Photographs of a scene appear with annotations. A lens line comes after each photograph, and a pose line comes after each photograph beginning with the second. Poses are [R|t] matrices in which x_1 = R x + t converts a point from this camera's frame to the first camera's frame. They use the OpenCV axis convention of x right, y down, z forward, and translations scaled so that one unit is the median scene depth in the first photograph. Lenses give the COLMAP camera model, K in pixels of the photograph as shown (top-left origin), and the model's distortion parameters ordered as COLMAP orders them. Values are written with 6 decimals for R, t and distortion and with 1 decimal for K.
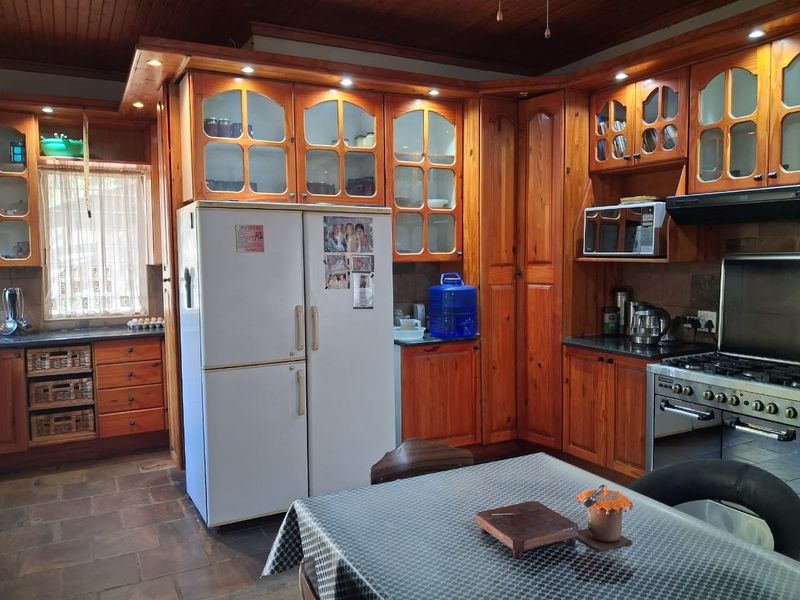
lens RADIAL K [[618.3, 0, 400.0], [0, 618.3, 300.0], [0, 0, 1]] dist [0.097027, -0.149280]
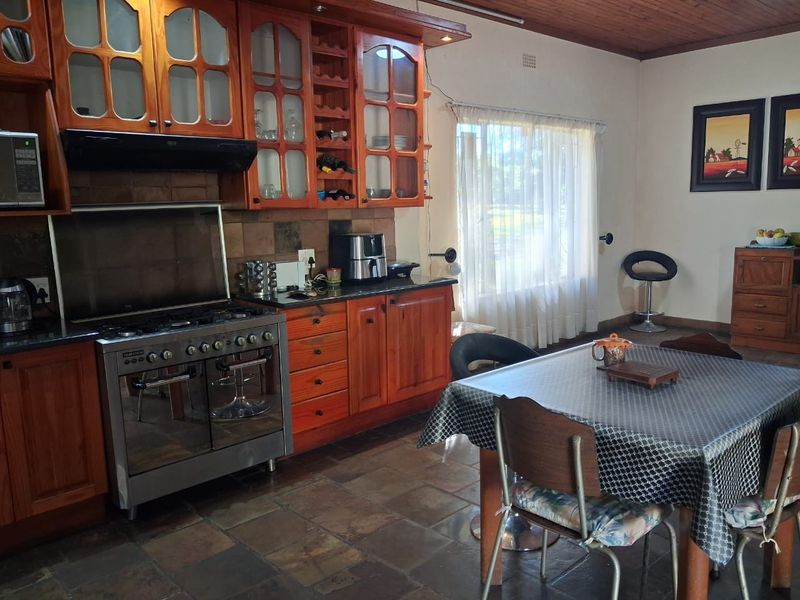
lens RADIAL K [[618.3, 0, 400.0], [0, 618.3, 300.0], [0, 0, 1]] dist [0.097027, -0.149280]
pose [[-0.244265, -0.133954, 0.960412, -0.393771], [0.101926, 0.981380, 0.162802, -0.036896], [-0.964337, 0.137658, -0.226063, 0.711843]]
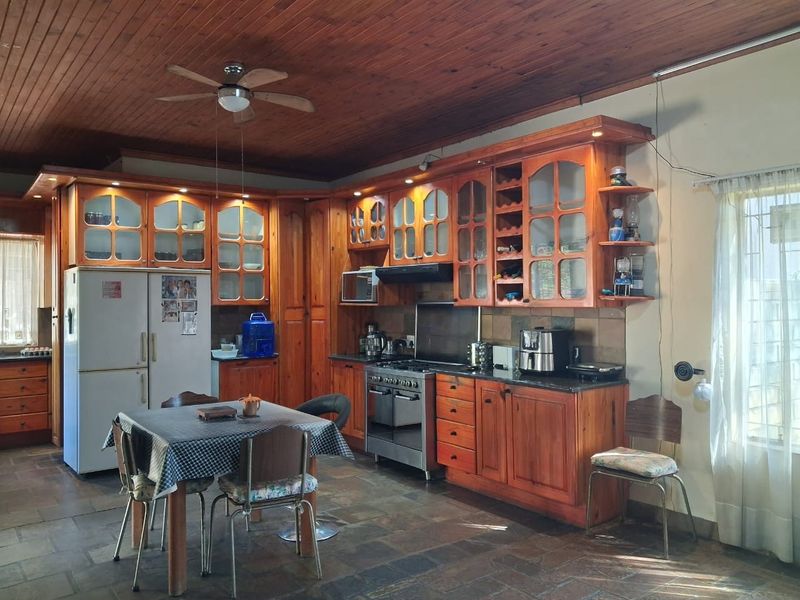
lens RADIAL K [[597.0, 0, 400.6], [0, 597.0, 296.3], [0, 0, 1]] dist [0.001651, -0.000590]
pose [[0.984564, 0.004210, 0.174977, 0.183103], [0.010443, 0.996516, -0.082742, 0.043090], [-0.174715, 0.083292, 0.981090, -0.525451]]
